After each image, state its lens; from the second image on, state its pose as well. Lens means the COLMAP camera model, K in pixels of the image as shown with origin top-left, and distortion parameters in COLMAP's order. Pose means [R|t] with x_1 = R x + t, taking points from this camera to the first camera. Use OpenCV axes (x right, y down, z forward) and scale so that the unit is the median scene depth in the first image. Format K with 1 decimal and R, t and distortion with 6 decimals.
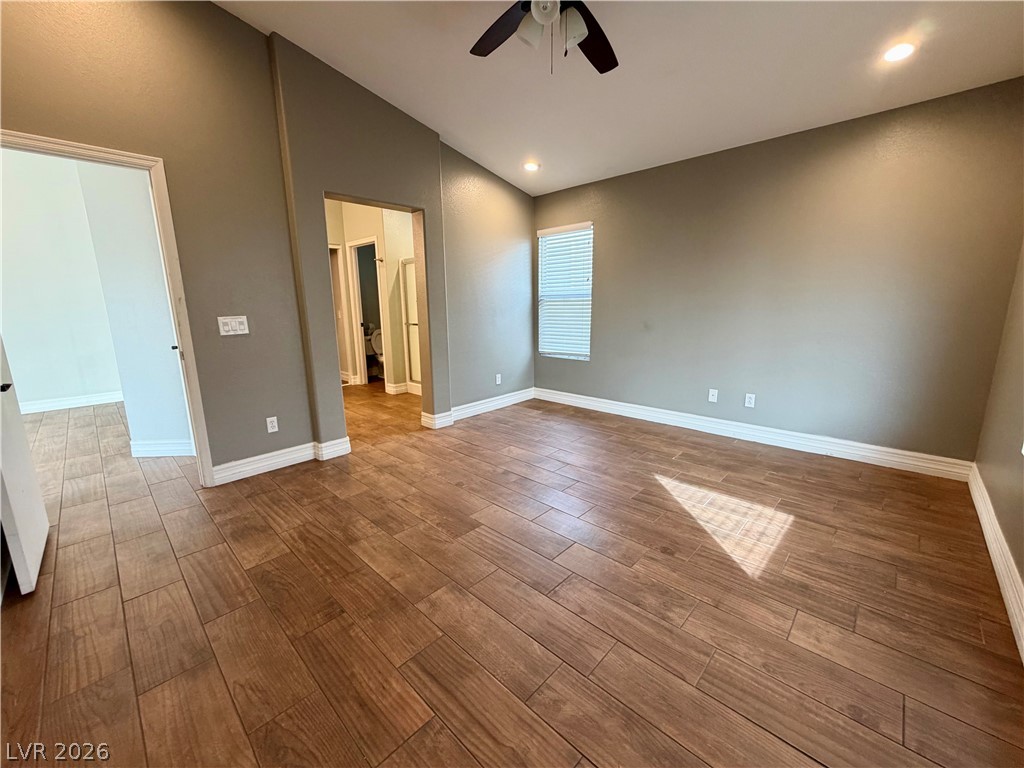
lens RADIAL K [[406.7, 0, 505.6], [0, 406.7, 384.6], [0, 0, 1]] dist [-0.002693, -0.000242]
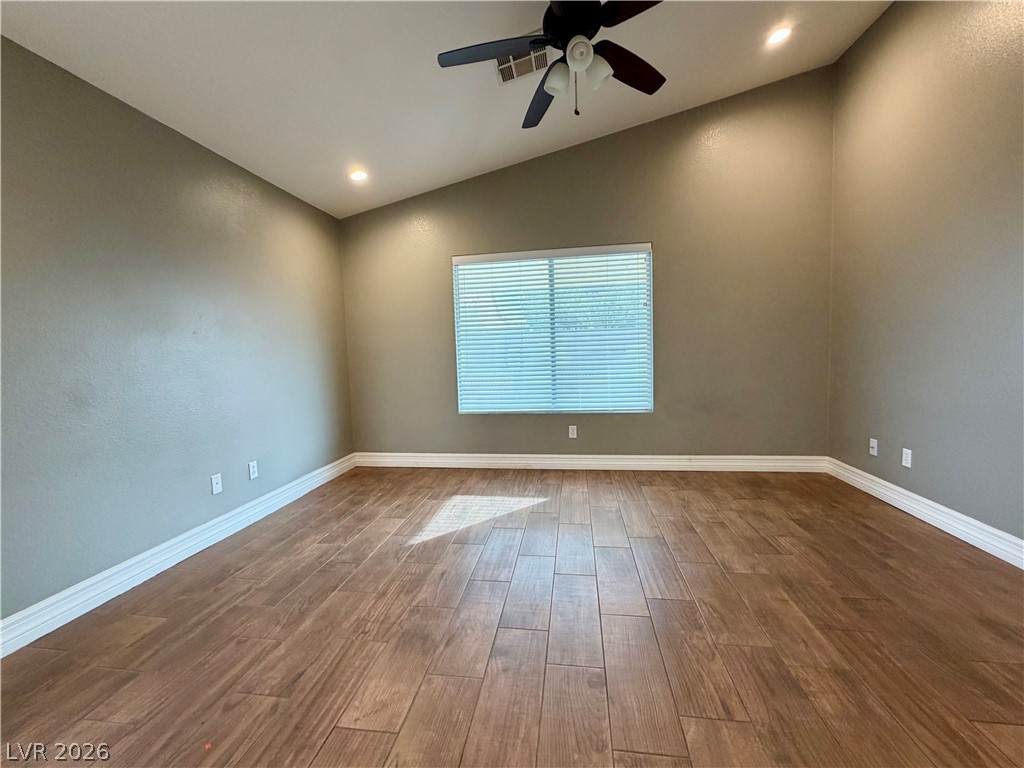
lens RADIAL K [[425.5, 0, 512.0], [0, 425.5, 384.0], [0, 0, 1]] dist [-0.000505, -0.000025]
pose [[-0.588383, -0.030352, 0.808013, -0.480747], [0.200121, 0.962740, 0.181889, -0.225925], [-0.783427, 0.268721, -0.560385, 1.336819]]
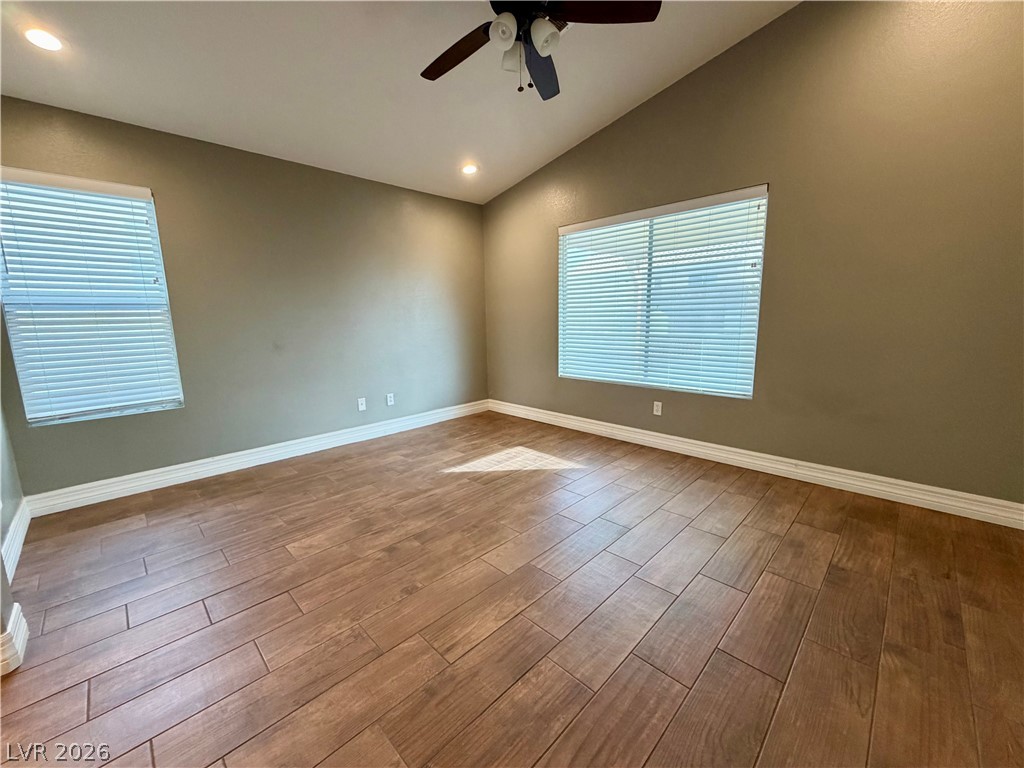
lens RADIAL K [[414.5, 0, 508.7], [0, 414.5, 386.0], [0, 0, 1]] dist [-0.001598, -0.000120]
pose [[0.012290, -0.155848, 0.987705, -0.736865], [0.217129, 0.964626, 0.149505, -0.132573], [-0.976066, 0.212622, 0.045694, 0.788956]]
